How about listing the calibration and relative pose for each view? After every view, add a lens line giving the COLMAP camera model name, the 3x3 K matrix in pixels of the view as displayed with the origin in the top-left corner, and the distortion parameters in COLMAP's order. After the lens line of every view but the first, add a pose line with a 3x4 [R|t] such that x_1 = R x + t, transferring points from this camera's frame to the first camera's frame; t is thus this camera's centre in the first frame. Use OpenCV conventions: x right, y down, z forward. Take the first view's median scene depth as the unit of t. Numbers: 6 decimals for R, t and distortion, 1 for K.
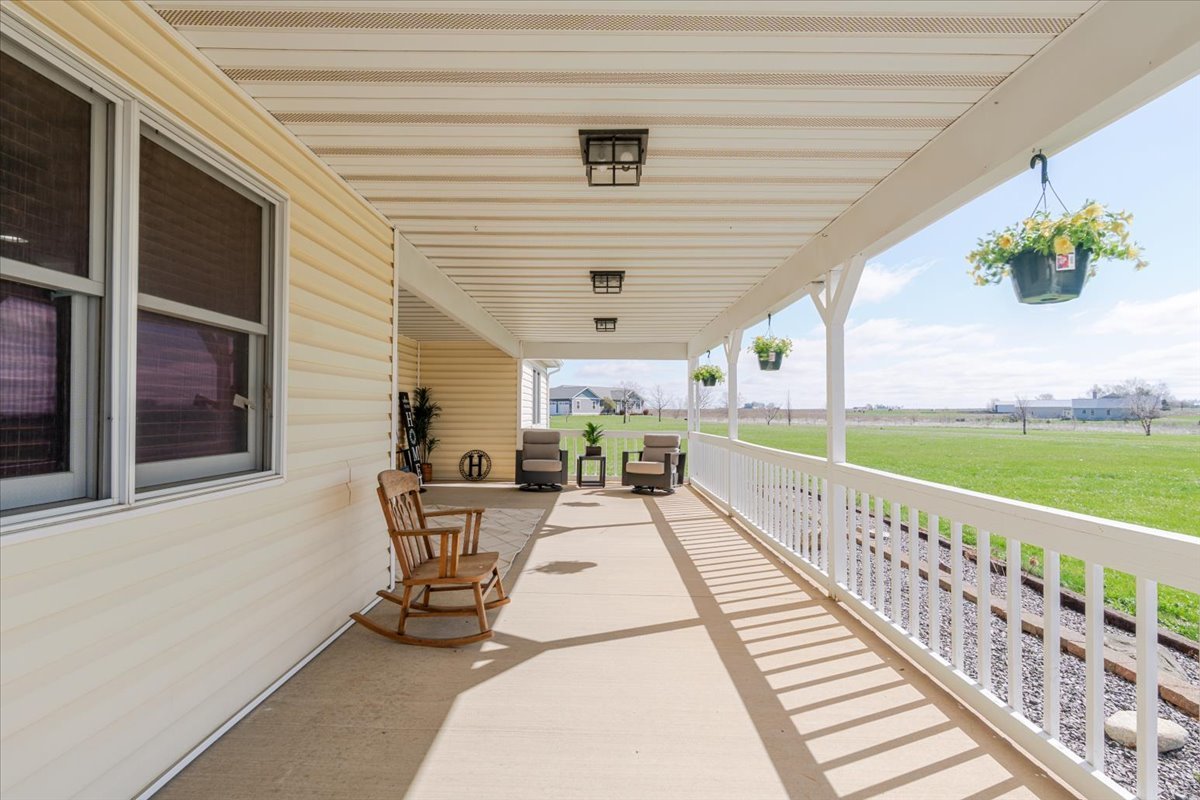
lens RADIAL K [[565.2, 0, 599.9], [0, 565.2, 404.3], [0, 0, 1]] dist [0.002639, 0.000132]
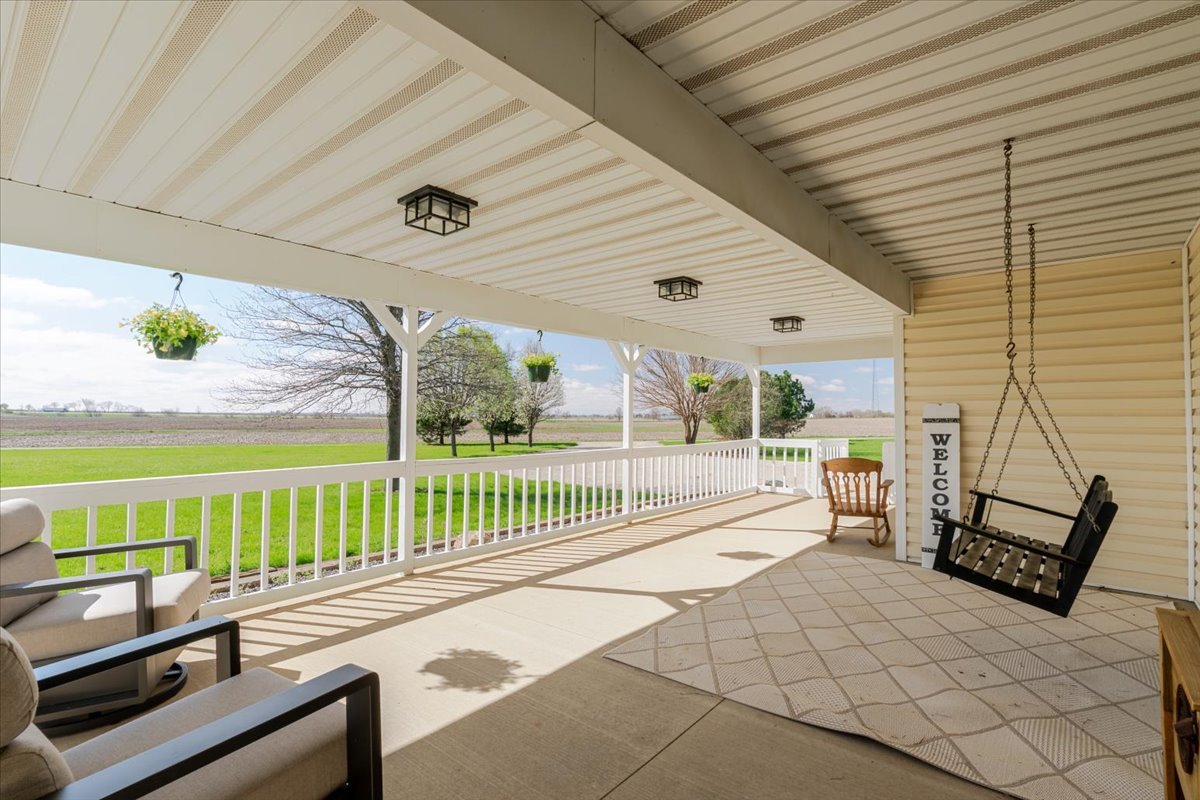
lens RADIAL K [[565.2, 0, 602.1], [0, 565.2, 401.6], [0, 0, 1]] dist [0.002639, 0.000132]
pose [[-0.763521, 0.013453, 0.645643, -0.788776], [-0.018287, 0.998932, -0.042440, 0.016544], [-0.645524, -0.044211, -0.762459, 1.904198]]
